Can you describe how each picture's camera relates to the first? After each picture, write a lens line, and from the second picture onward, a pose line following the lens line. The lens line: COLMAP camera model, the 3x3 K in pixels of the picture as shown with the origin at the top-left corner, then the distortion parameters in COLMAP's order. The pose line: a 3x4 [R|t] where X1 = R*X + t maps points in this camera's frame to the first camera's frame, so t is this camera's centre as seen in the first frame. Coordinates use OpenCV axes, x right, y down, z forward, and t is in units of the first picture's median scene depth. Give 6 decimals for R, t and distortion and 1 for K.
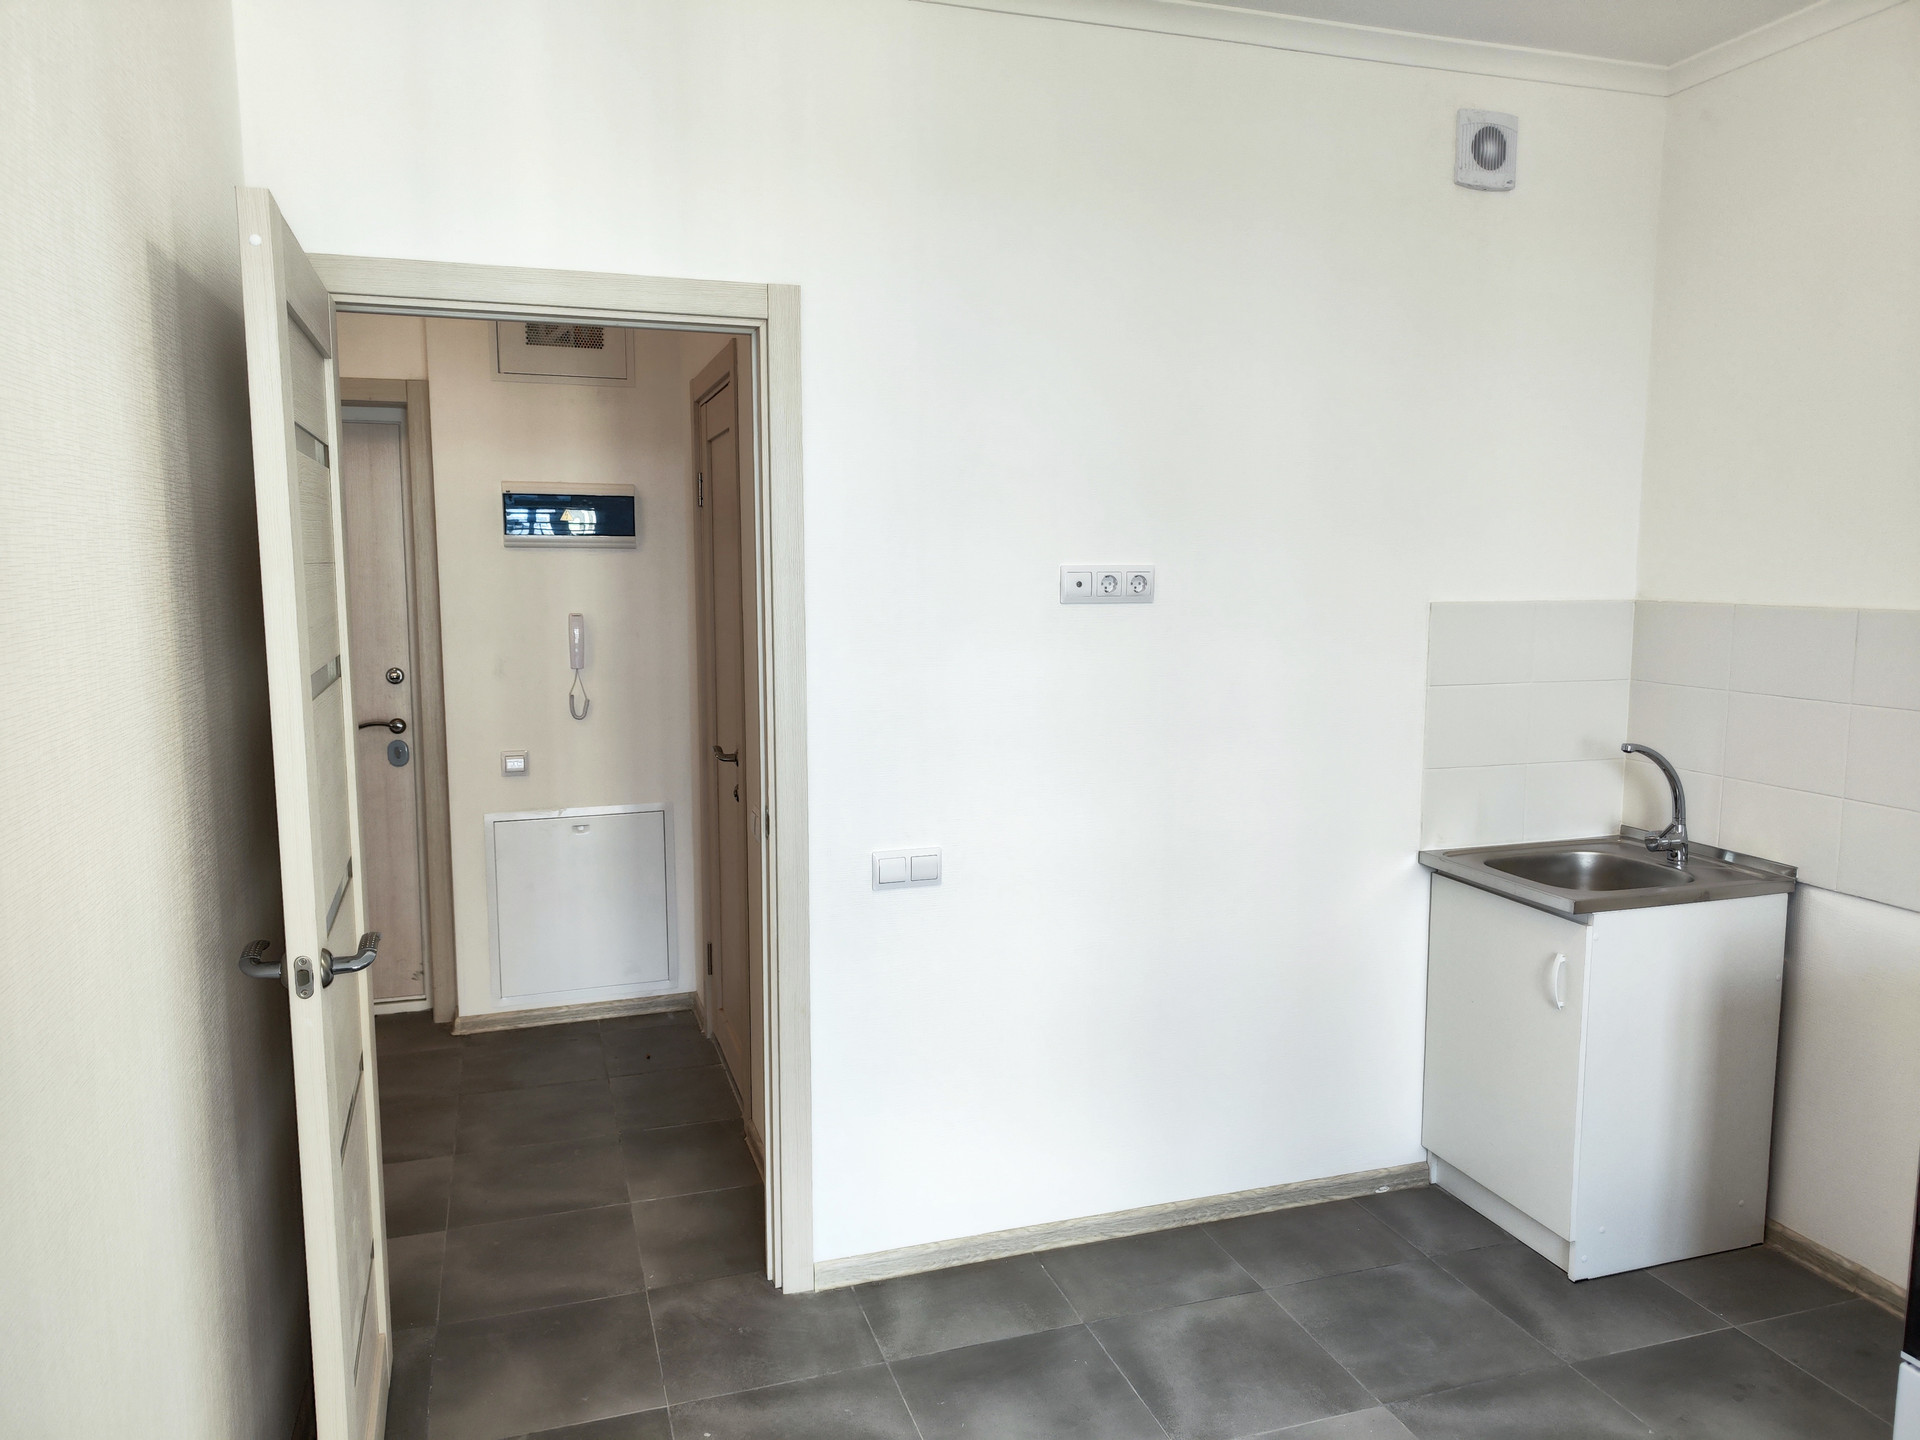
lens RADIAL K [[1332.4, 0, 960.0], [0, 1332.4, 720.0], [0, 0, 1]] dist [0.001295, 0.000468]
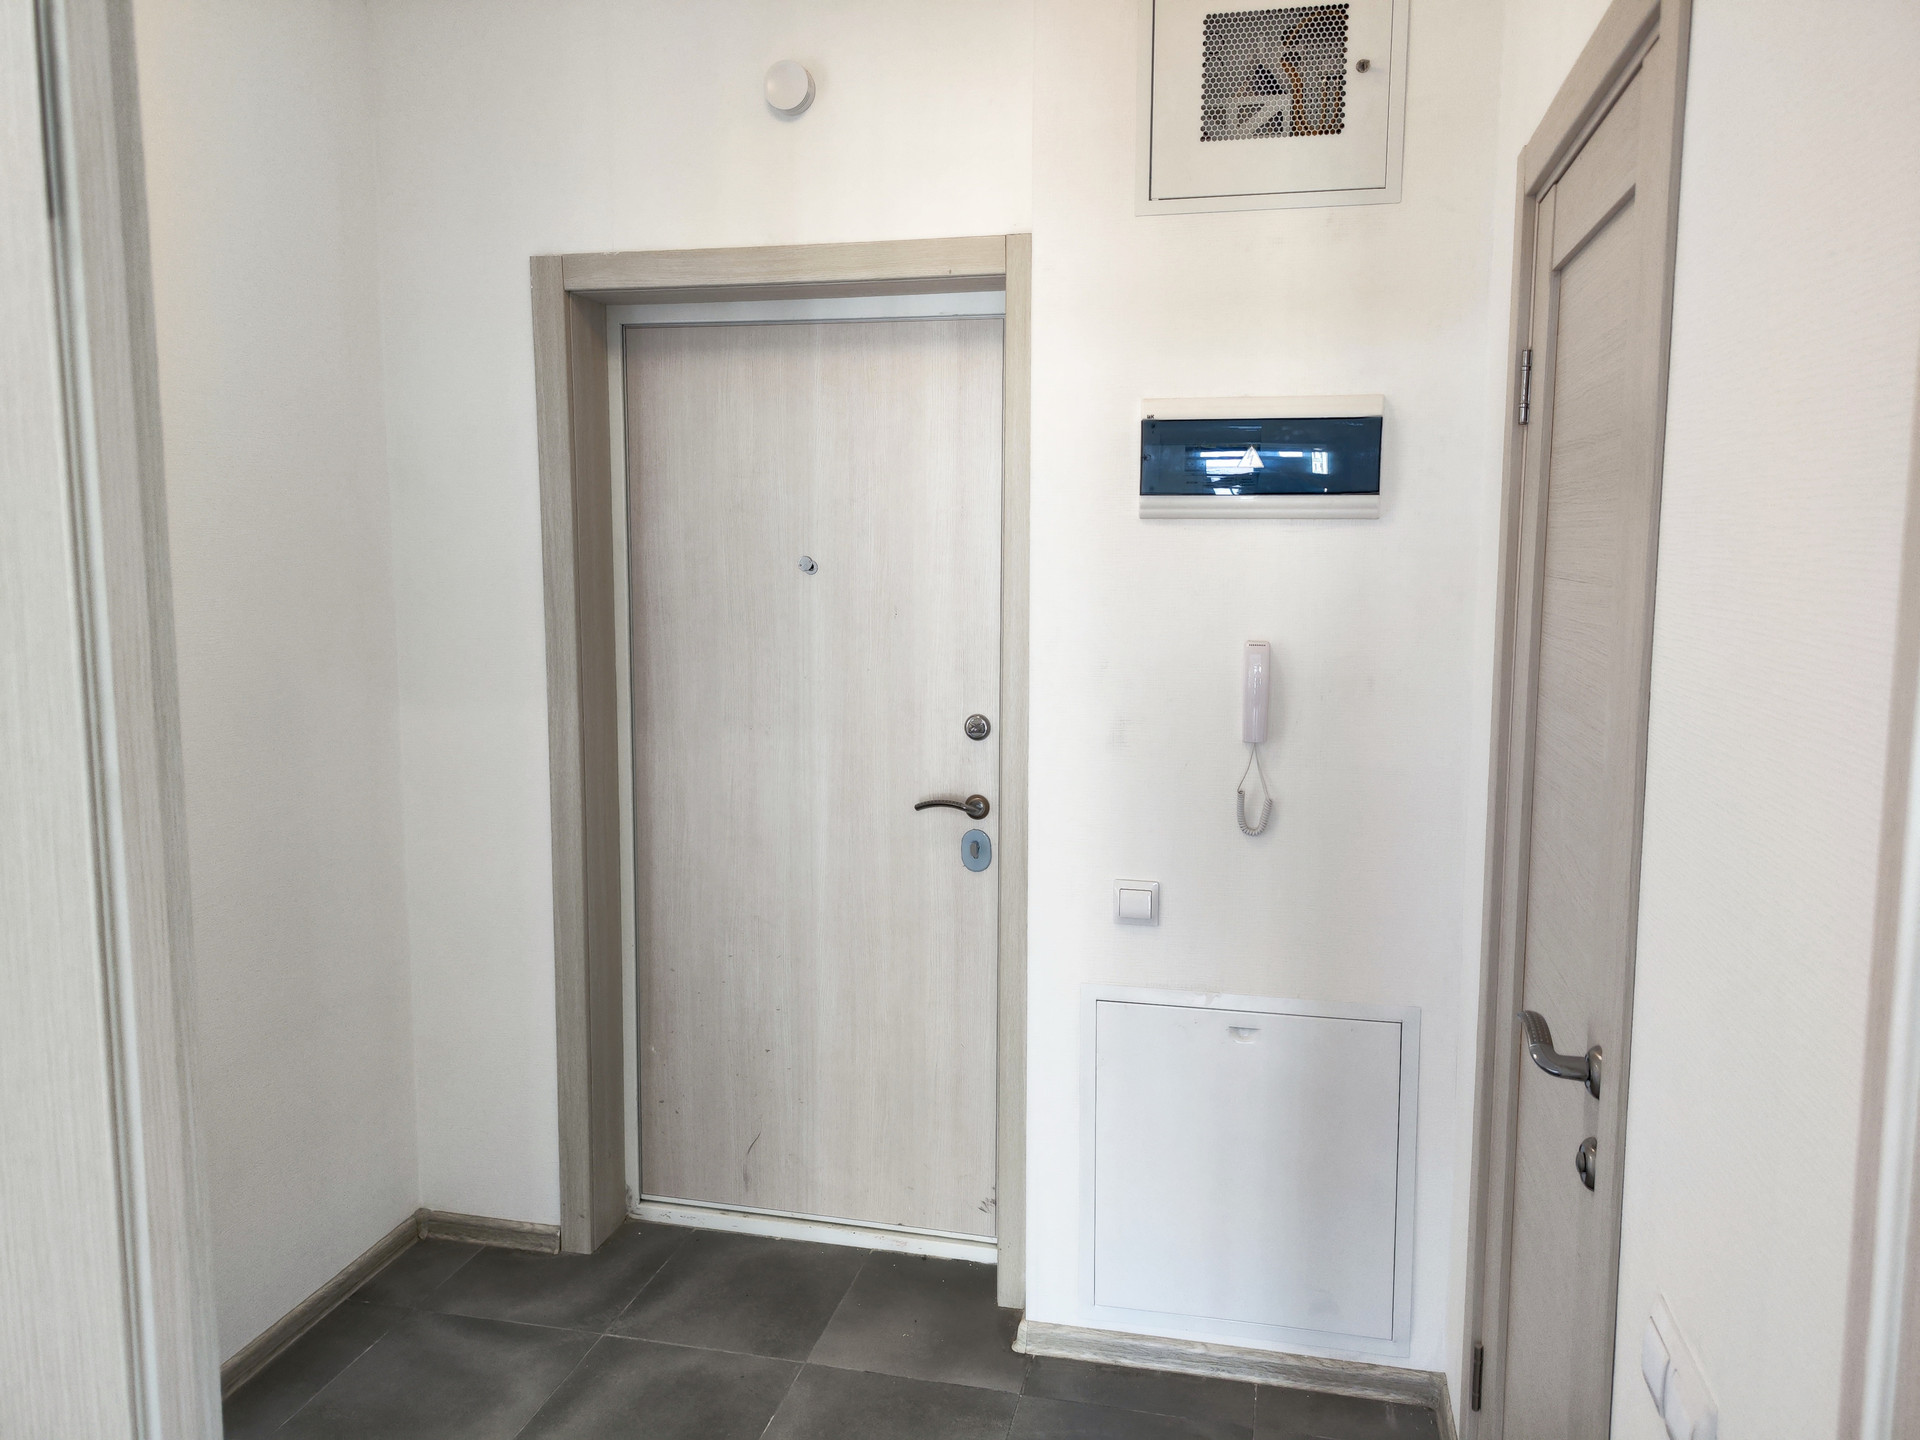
lens RADIAL K [[1495.9, 0, 960.0], [0, 1495.9, 720.0], [0, 0, 1]] dist [0.032171, -0.000020]
pose [[0.865386, 0.062190, -0.497233, -0.088073], [-0.060358, 0.997981, 0.019772, -0.052056], [0.497458, 0.012901, 0.867392, 0.407849]]
